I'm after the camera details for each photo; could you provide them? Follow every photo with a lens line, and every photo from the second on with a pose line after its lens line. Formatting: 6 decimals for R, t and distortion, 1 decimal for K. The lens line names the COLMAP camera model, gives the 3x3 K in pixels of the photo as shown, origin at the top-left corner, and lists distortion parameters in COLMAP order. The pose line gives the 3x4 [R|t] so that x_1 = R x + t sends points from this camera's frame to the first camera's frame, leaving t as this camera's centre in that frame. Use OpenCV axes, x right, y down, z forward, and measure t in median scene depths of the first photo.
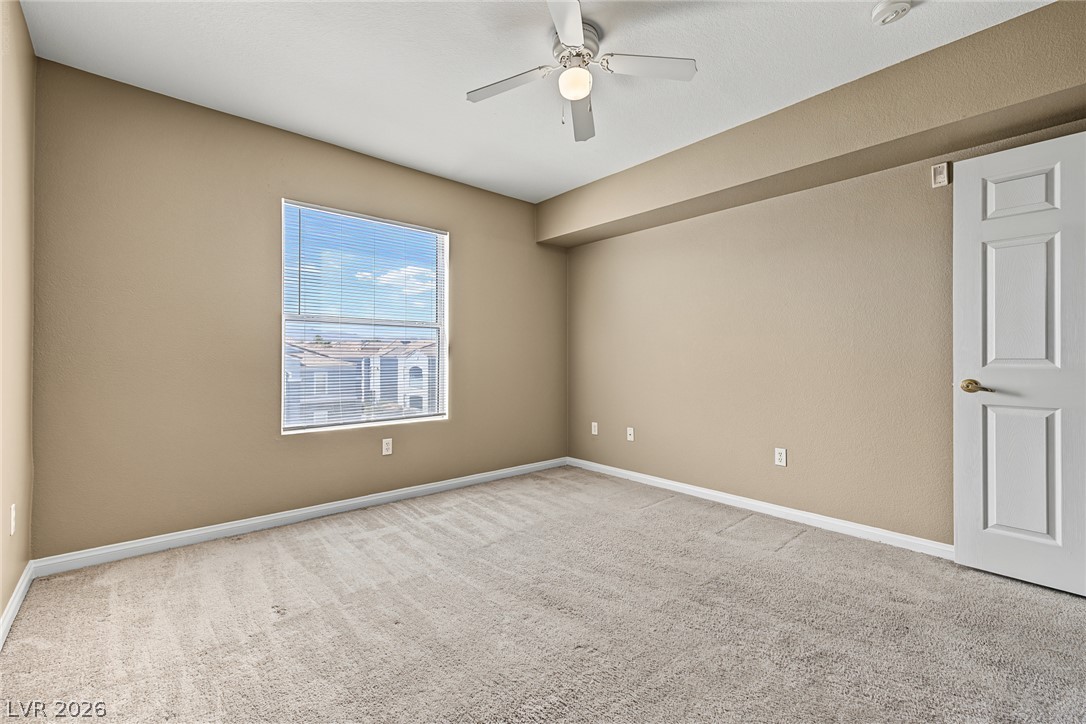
lens RADIAL K [[461.7, 0, 541.1], [0, 461.7, 356.8], [0, 0, 1]] dist [0.003641, -0.001161]
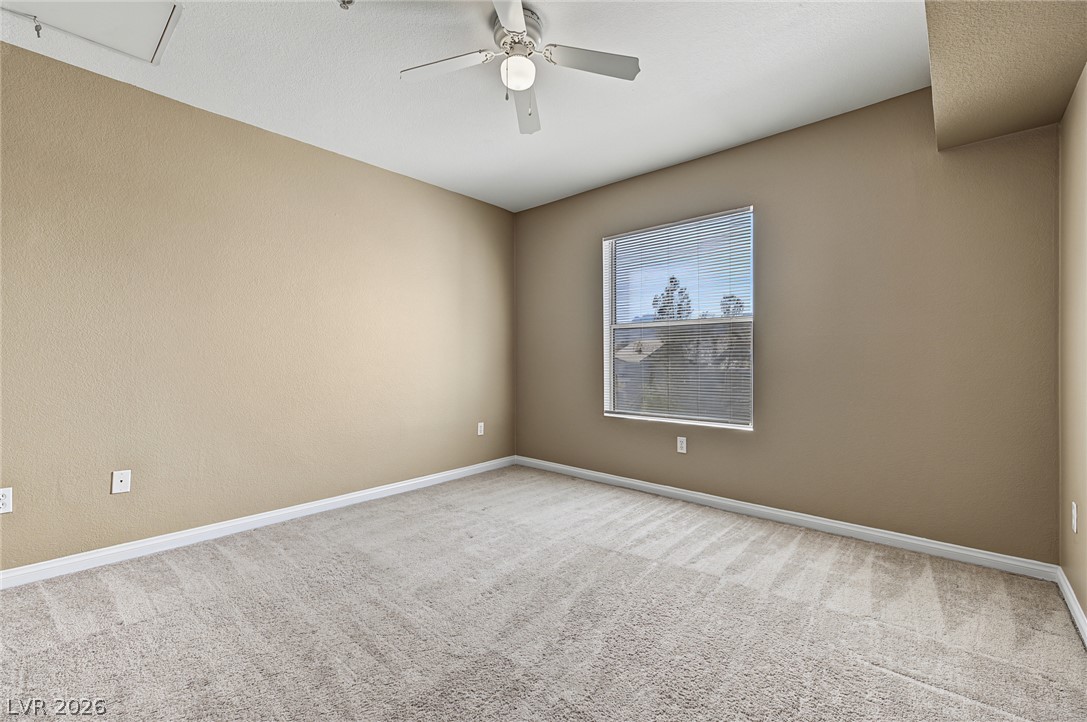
lens RADIAL K [[462.2, 0, 544.8], [0, 462.2, 359.4], [0, 0, 1]] dist [0.003641, -0.001161]
pose [[0.114407, -0.002267, -0.993431, 0.702210], [0.002285, 0.999995, -0.002018, 0.007555], [0.993431, -0.002039, 0.114412, 0.634348]]
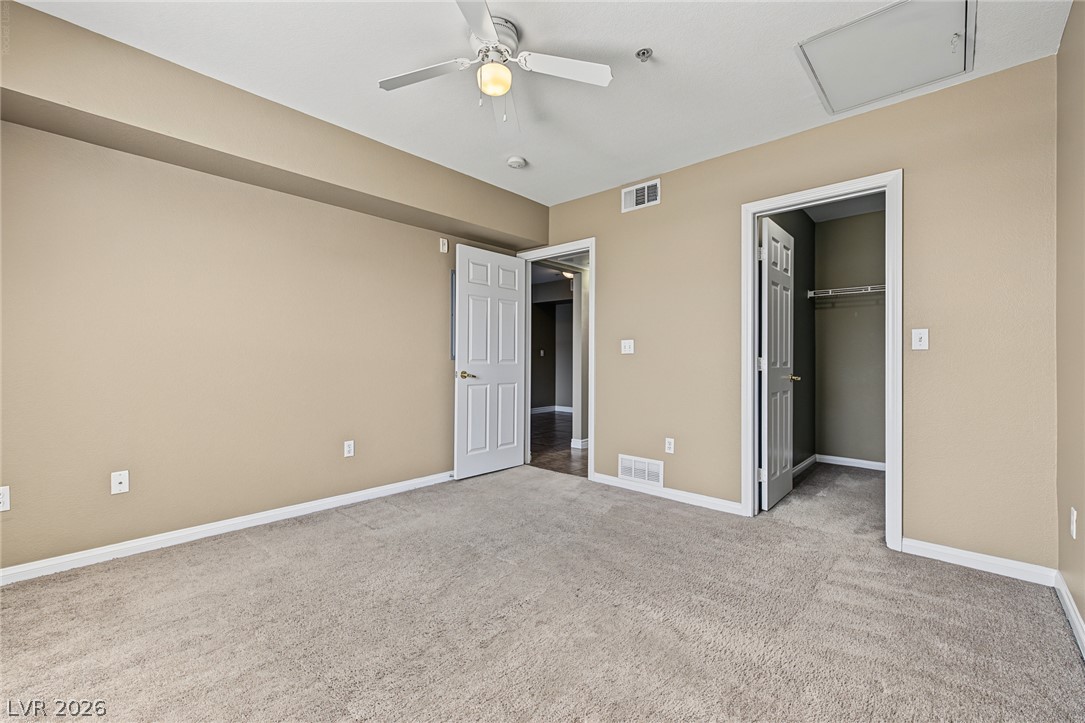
lens RADIAL K [[442.7, 0, 537.4], [0, 442.7, 355.8], [0, 0, 1]] dist [0.001140, 0.000007]
pose [[-0.088913, 0.005615, 0.996024, -0.566416], [-0.006827, 0.999957, -0.006246, -0.000009], [-0.996016, -0.007356, -0.088871, 0.646727]]
